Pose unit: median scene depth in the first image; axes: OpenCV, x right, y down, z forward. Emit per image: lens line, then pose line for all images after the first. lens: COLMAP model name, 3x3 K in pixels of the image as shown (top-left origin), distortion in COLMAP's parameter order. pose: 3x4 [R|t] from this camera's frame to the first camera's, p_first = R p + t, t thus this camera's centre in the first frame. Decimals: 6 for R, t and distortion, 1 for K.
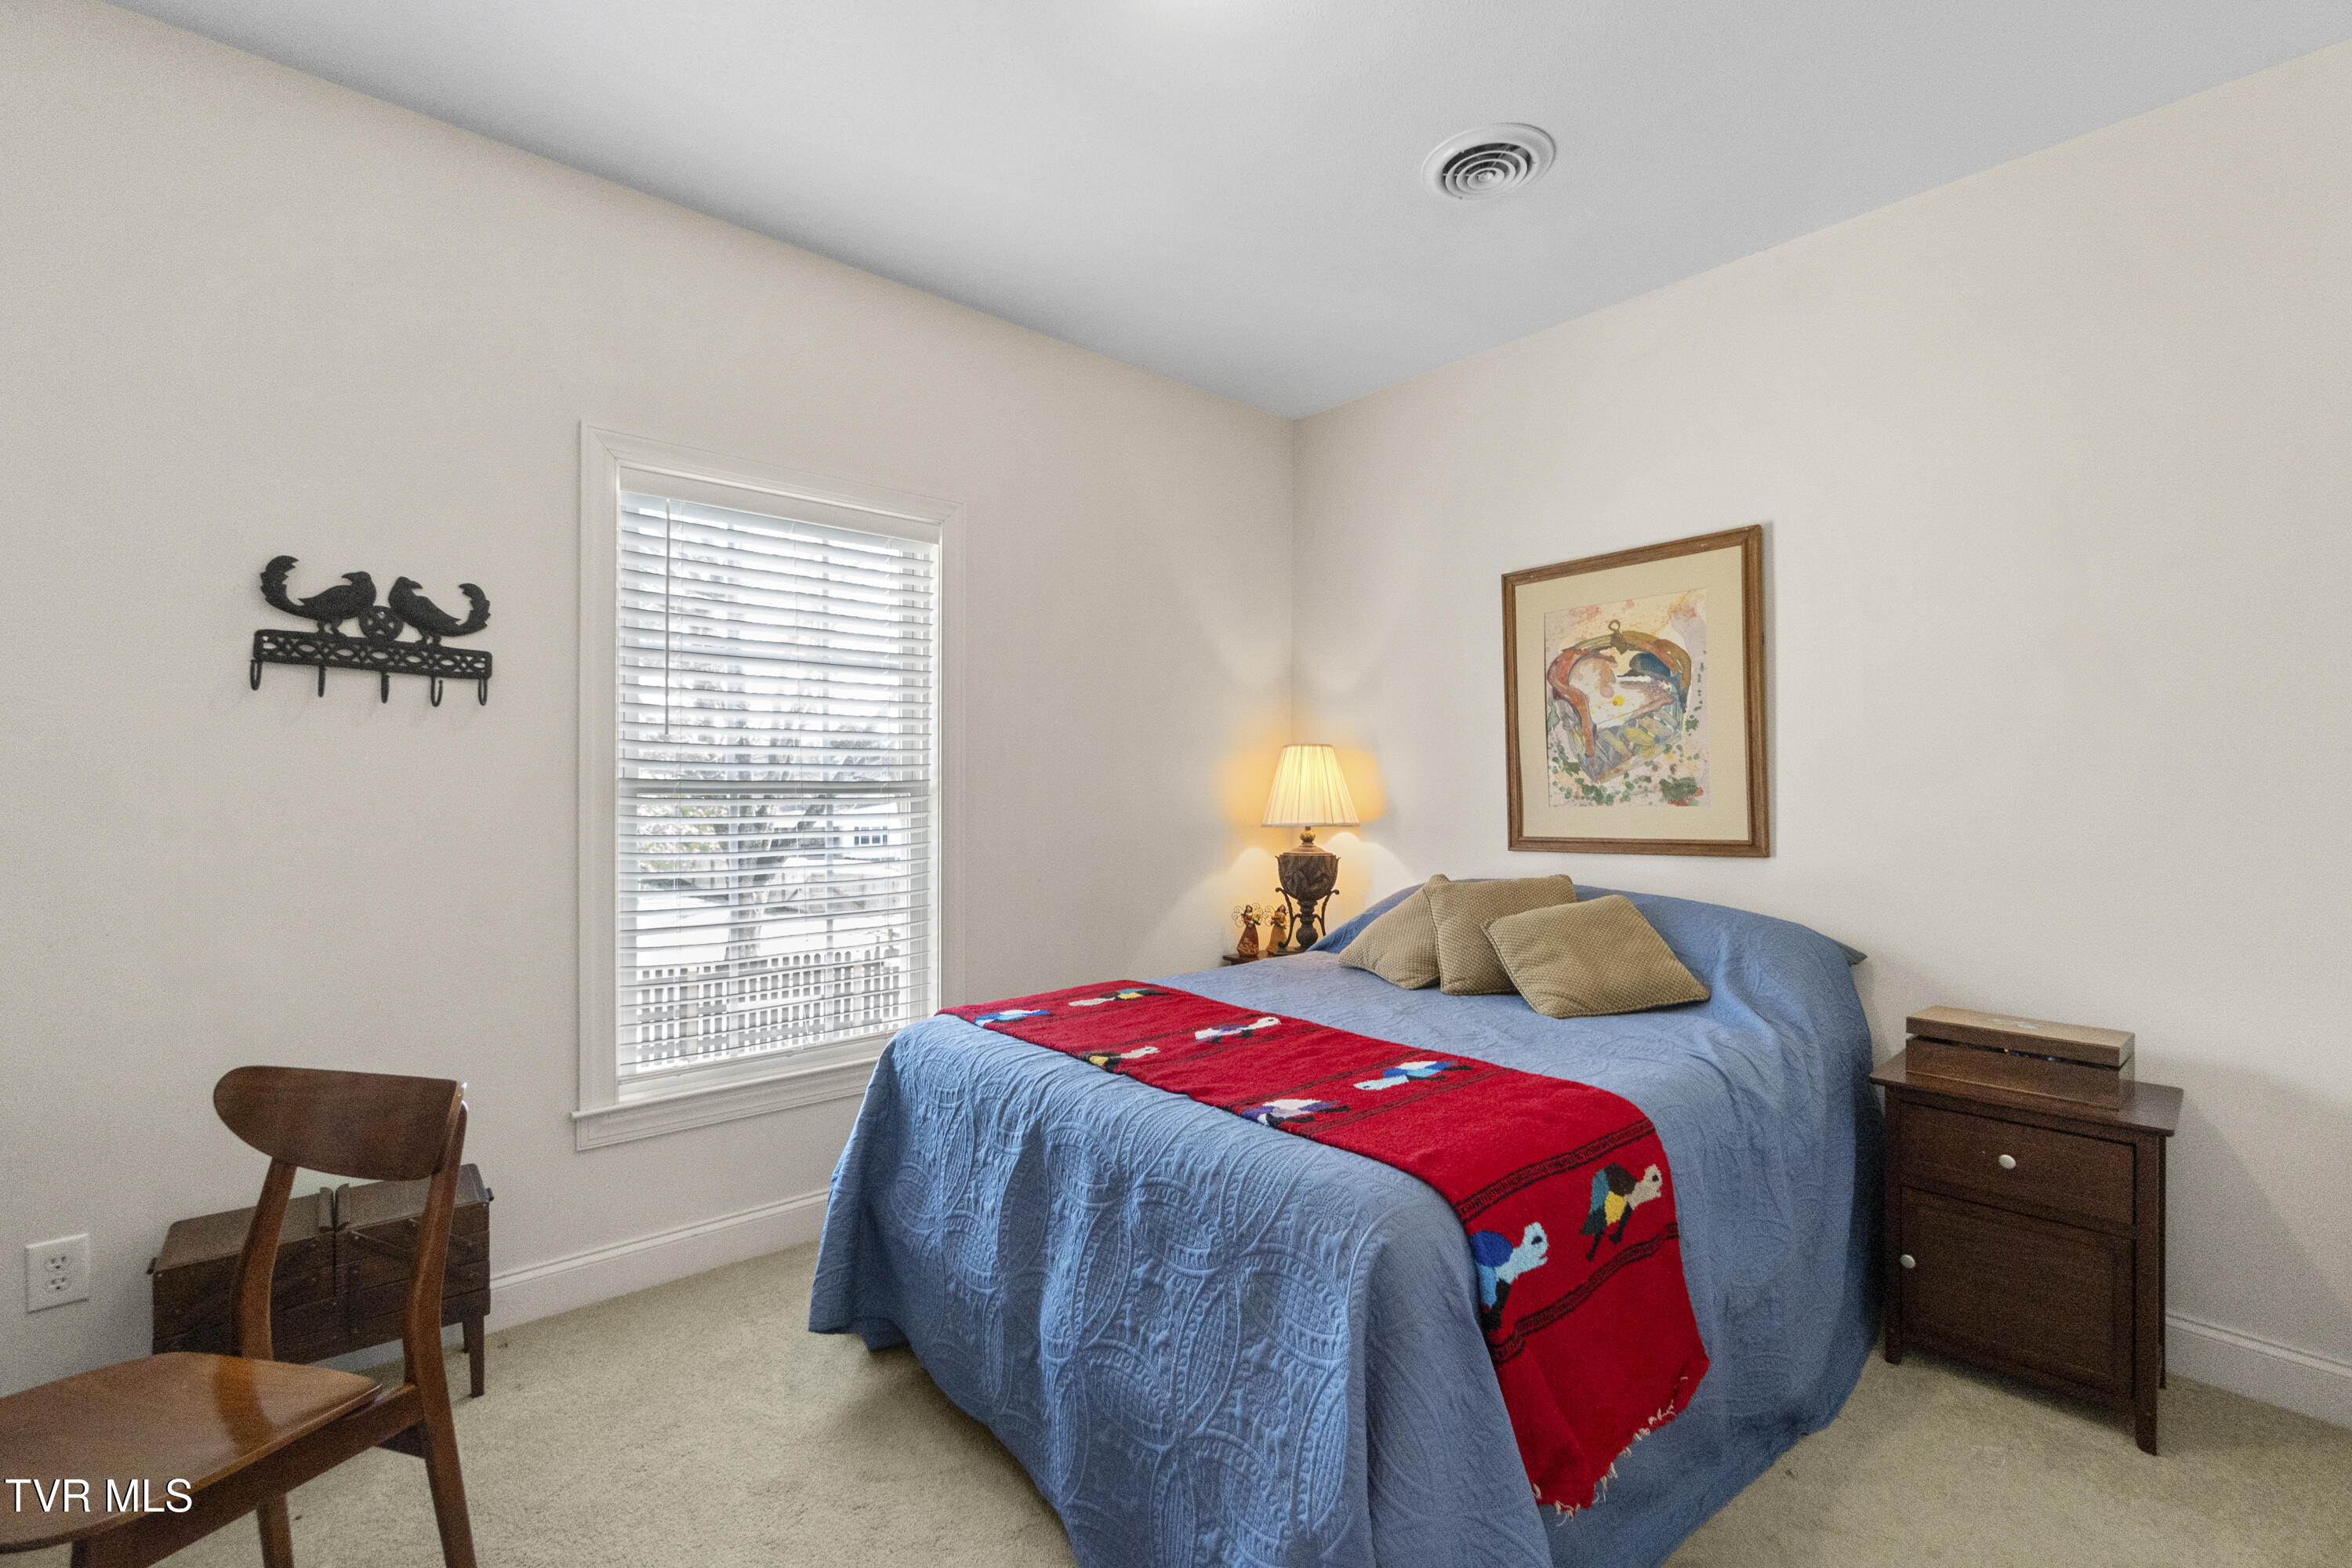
lens RADIAL K [[1009.6, 0, 1181.7], [0, 1009.6, 808.8], [0, 0, 1]] dist [-0.000021, 0.000051]
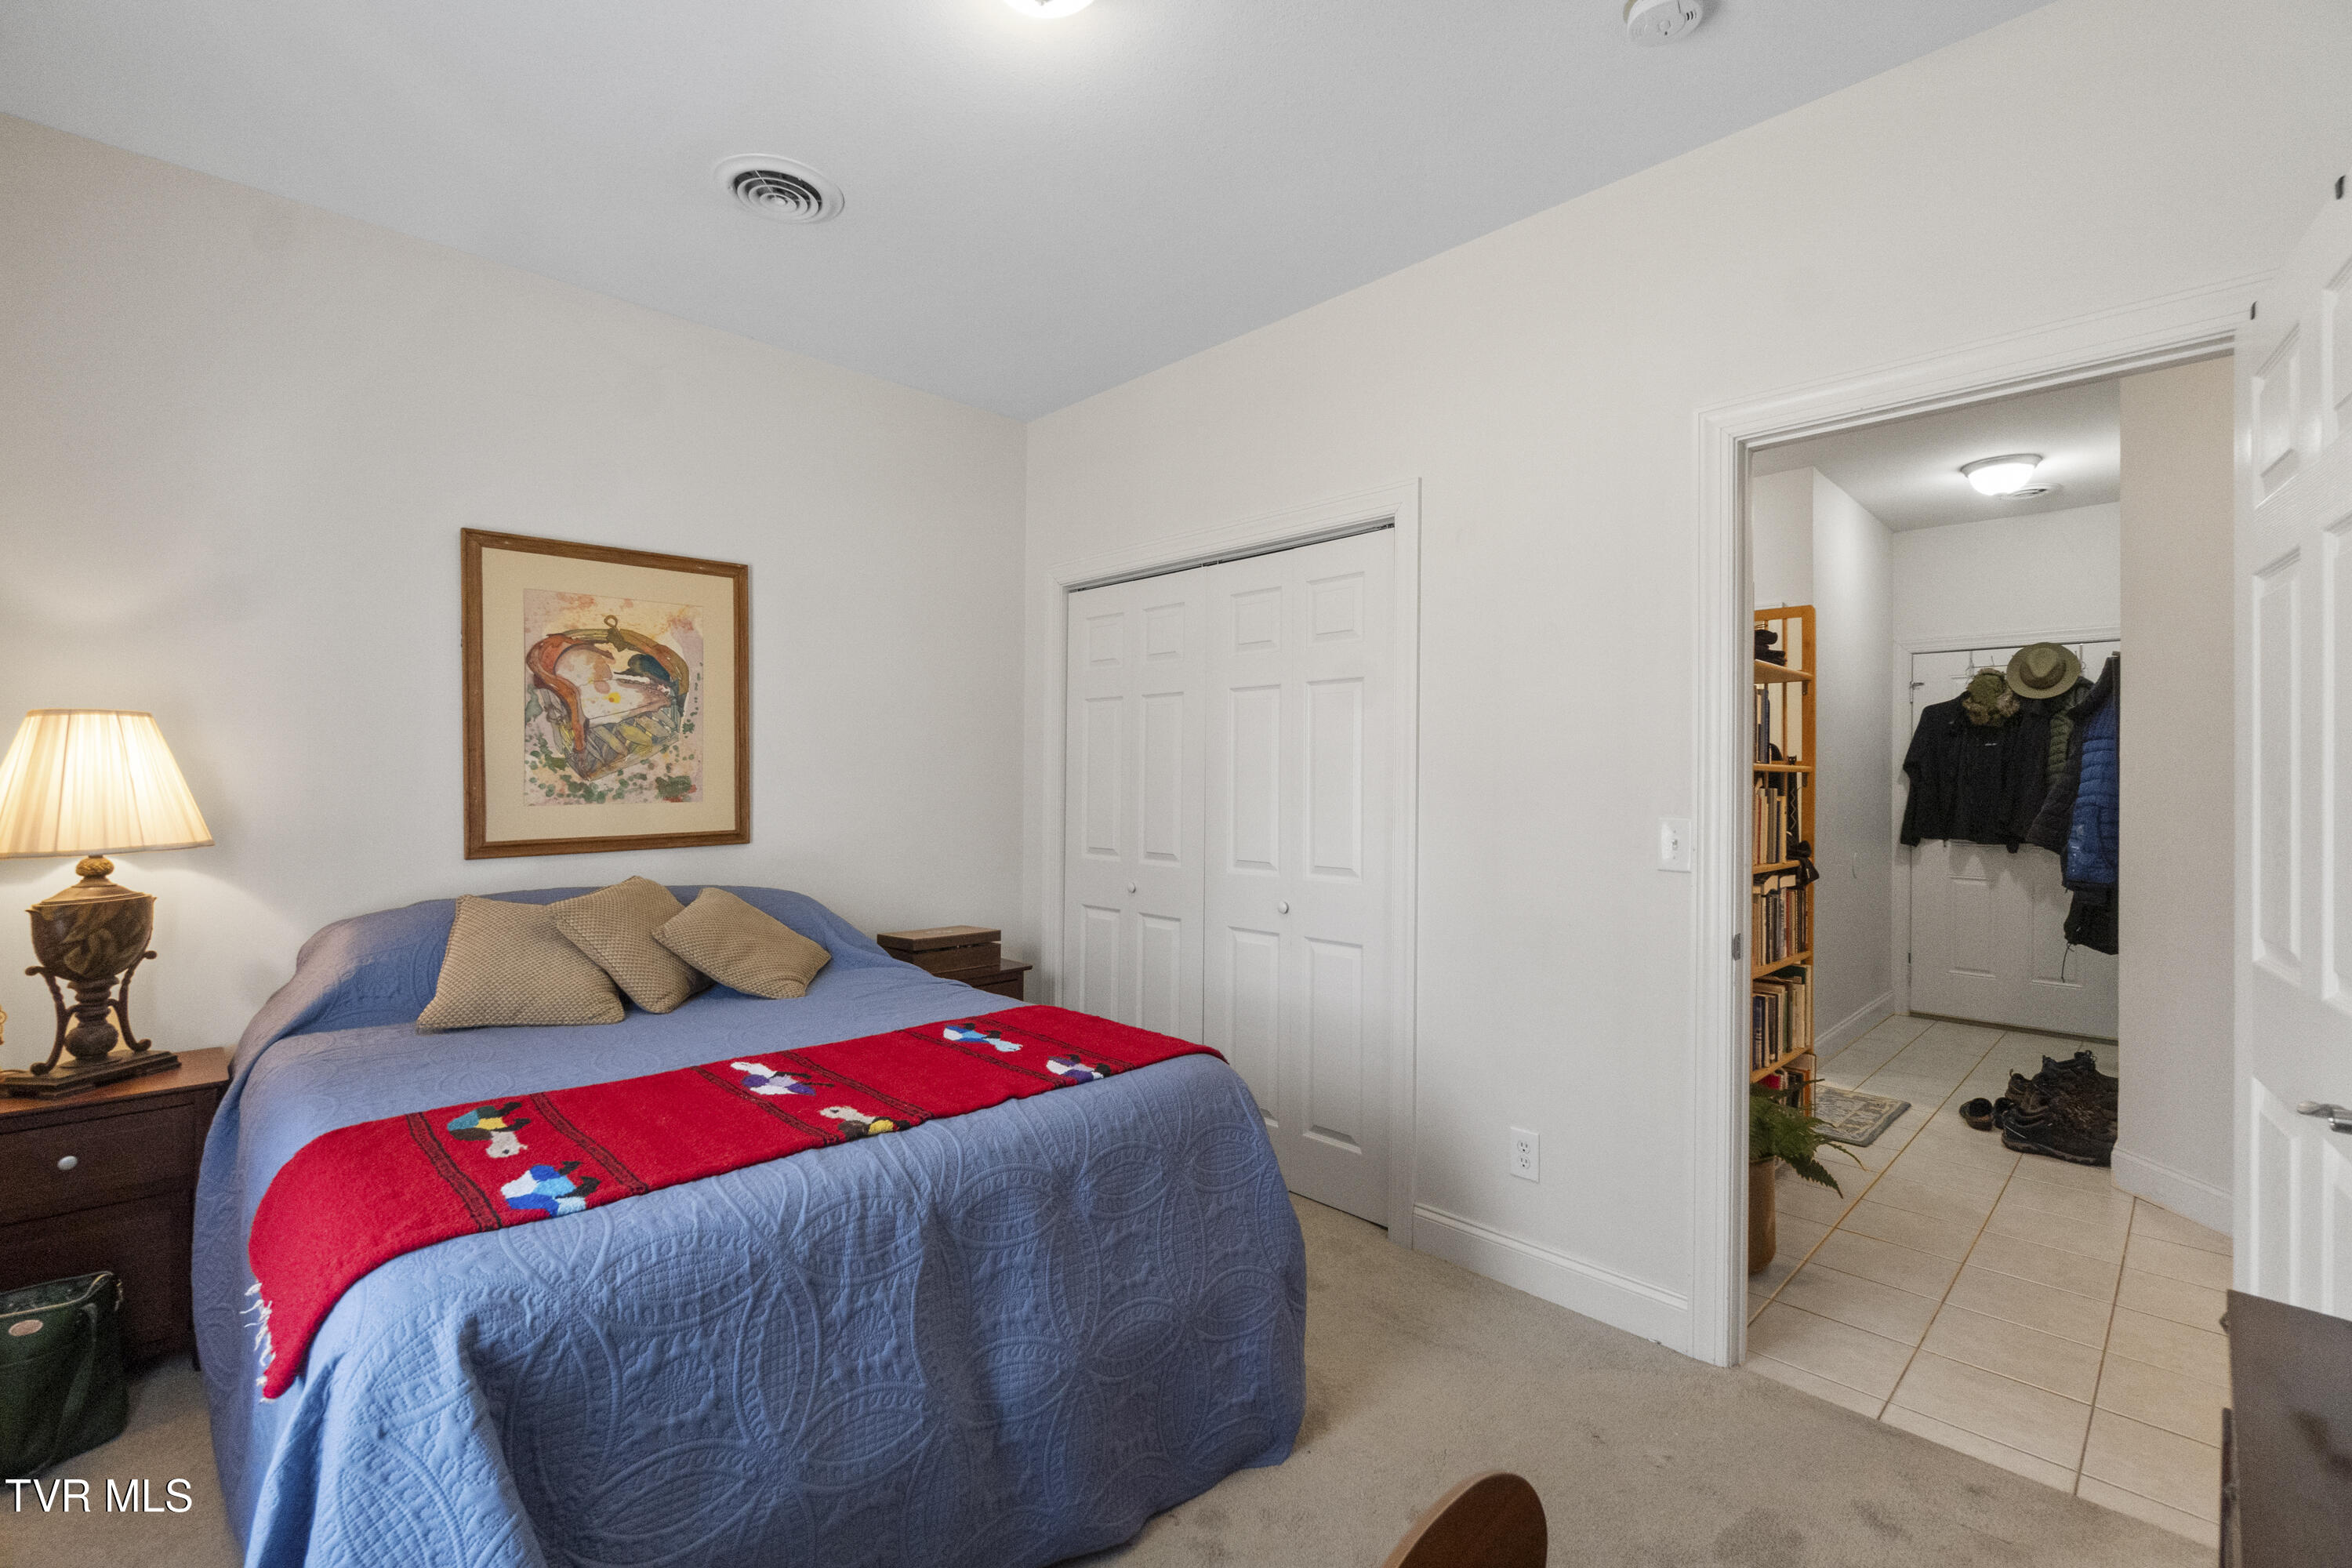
lens RADIAL K [[1015.6, 0, 1171.3], [0, 1015.6, 782.1], [0, 0, 1]] dist [-0.002682, 0.000113]
pose [[-0.034309, -0.006458, 0.999390, -0.584592], [0.007877, 0.999946, 0.006732, -0.026344], [-0.999380, 0.008103, -0.034257, 0.488474]]
